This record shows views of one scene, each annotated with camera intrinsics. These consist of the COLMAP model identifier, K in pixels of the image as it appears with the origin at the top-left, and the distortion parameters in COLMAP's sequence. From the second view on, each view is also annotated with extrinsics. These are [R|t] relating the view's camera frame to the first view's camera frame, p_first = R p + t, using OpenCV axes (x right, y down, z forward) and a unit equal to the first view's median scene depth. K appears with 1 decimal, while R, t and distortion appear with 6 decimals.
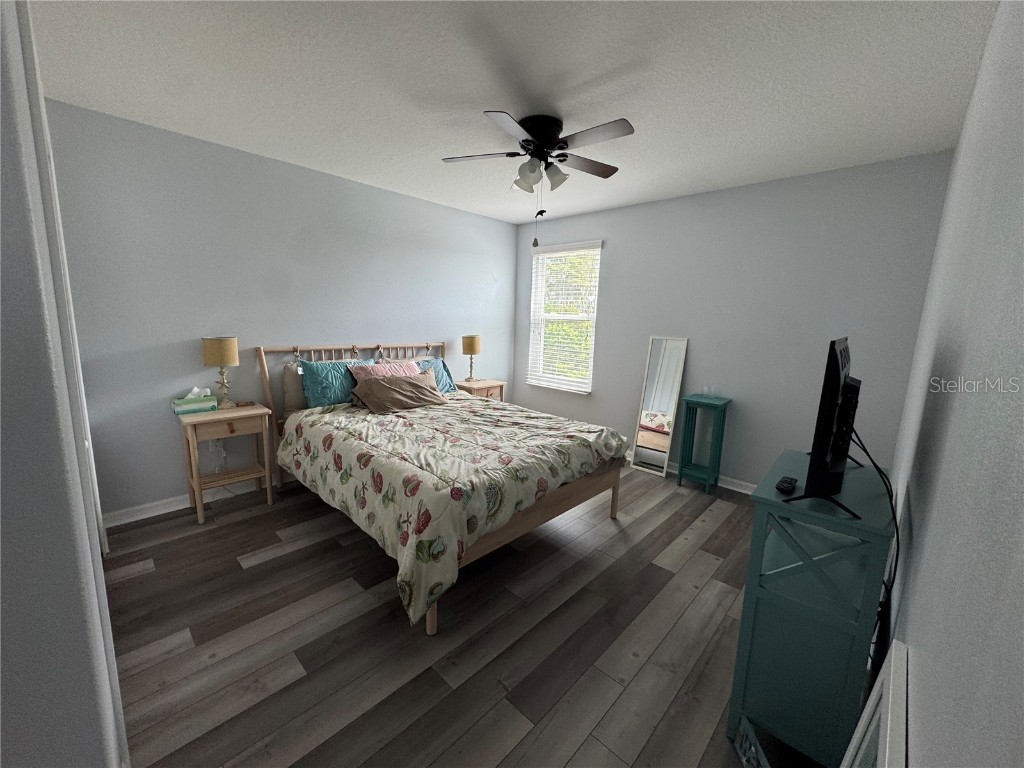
lens RADIAL K [[411.1, 0, 510.7], [0, 411.1, 382.9], [0, 0, 1]] dist [-0.001977, 0.000788]
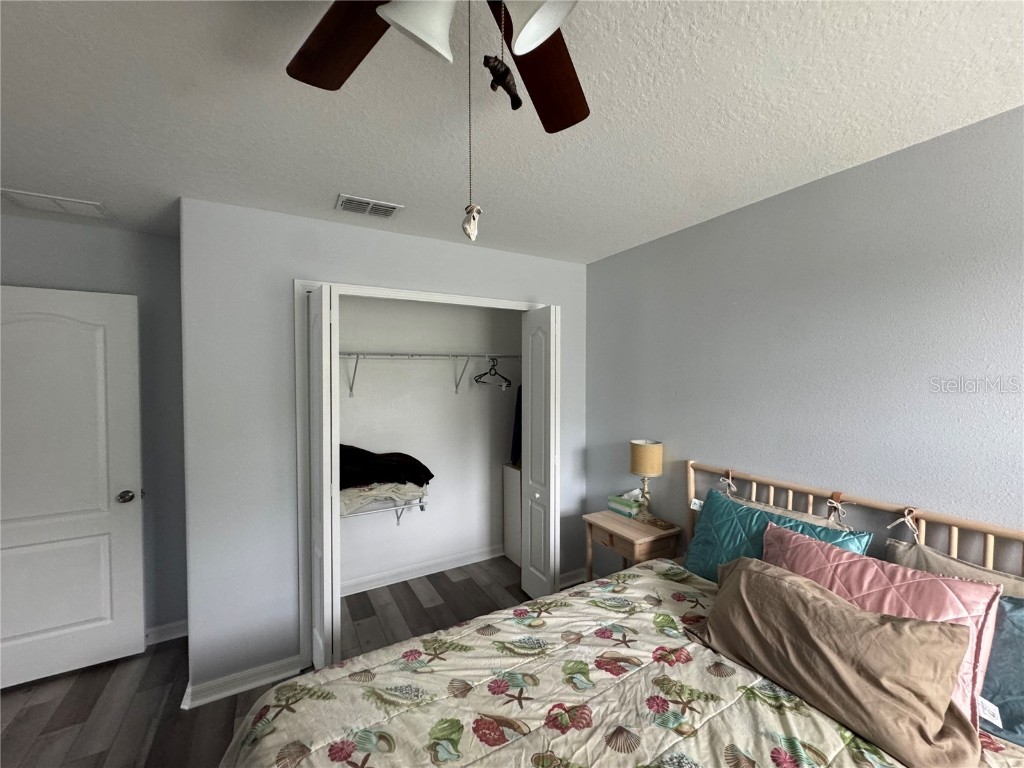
lens RADIAL K [[411.1, 0, 510.7], [0, 411.1, 382.9], [0, 0, 1]] dist [-0.001977, 0.000788]
pose [[-0.278096, -0.017714, -0.960390, 0.254815], [-0.162918, 0.986214, 0.028985, -0.219734], [0.946636, 0.164525, -0.277148, 0.962491]]
